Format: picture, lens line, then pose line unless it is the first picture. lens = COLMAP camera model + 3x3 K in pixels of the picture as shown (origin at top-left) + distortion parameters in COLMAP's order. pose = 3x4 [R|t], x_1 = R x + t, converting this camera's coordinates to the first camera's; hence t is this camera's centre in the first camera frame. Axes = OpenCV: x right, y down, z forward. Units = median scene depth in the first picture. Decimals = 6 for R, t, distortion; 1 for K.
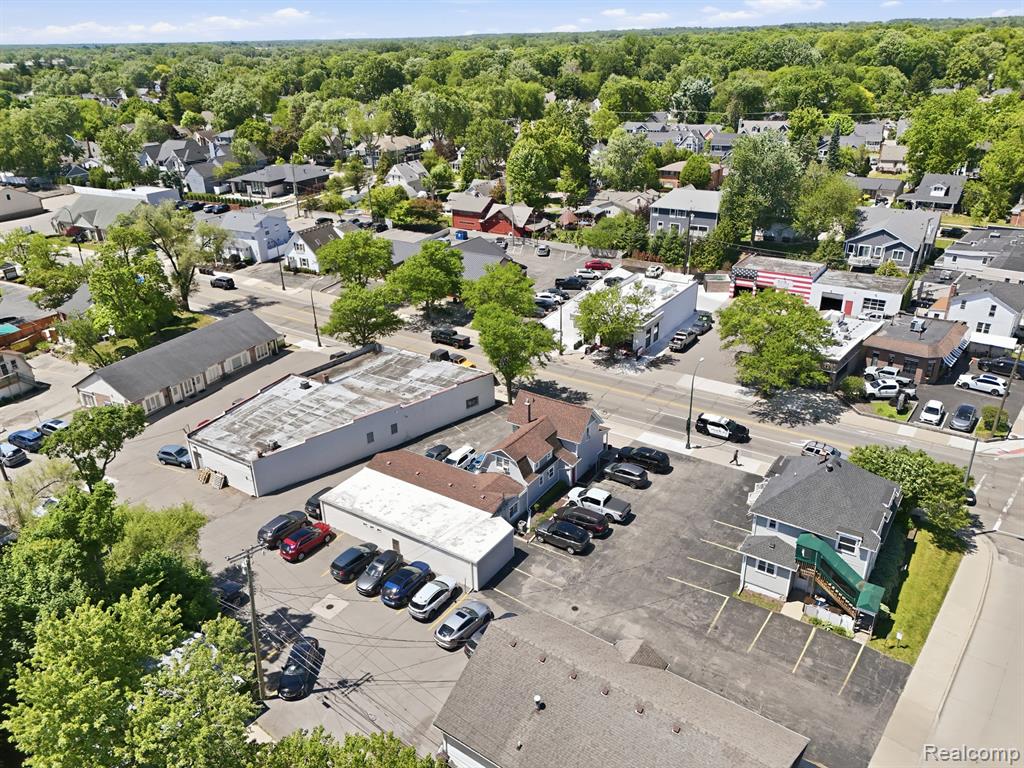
lens RADIAL K [[750.6, 0, 508.8], [0, 750.6, 379.5], [0, 0, 1]] dist [0.095469, -0.109204]
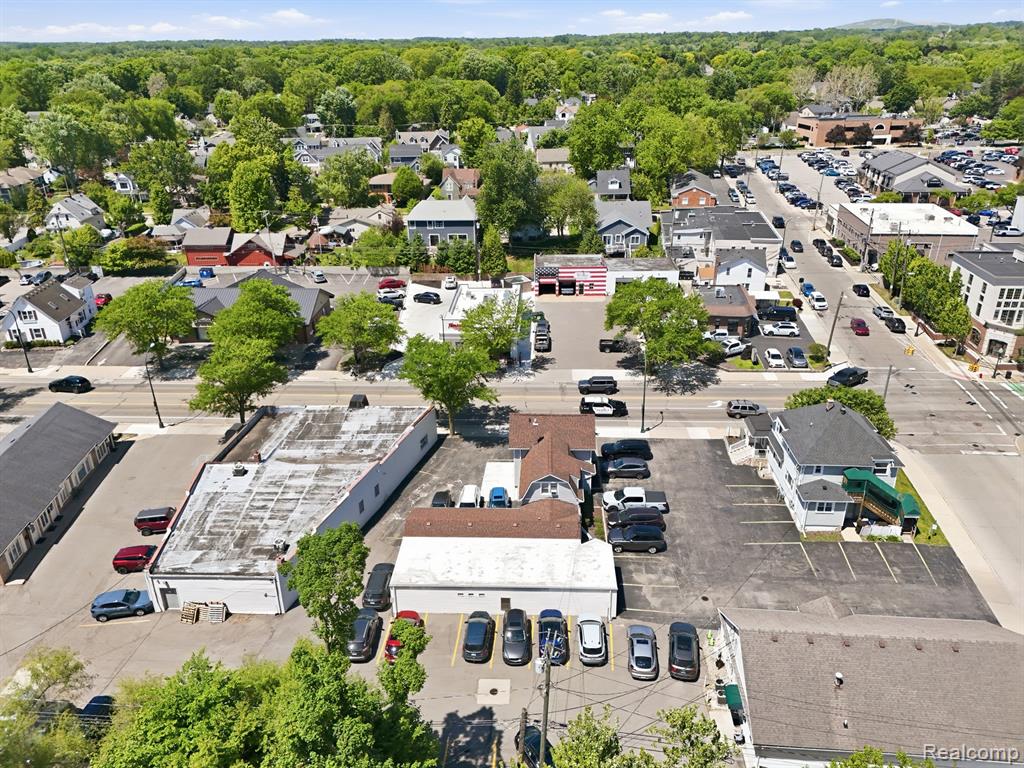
lens RADIAL K [[750.6, 0, 508.8], [0, 750.6, 379.5], [0, 0, 1]] dist [0.095469, -0.109204]
pose [[0.854323, -0.203657, 0.478180, -0.279243], [0.210840, 0.976730, 0.039300, -0.042792], [-0.475057, 0.067244, 0.877382, 0.093178]]
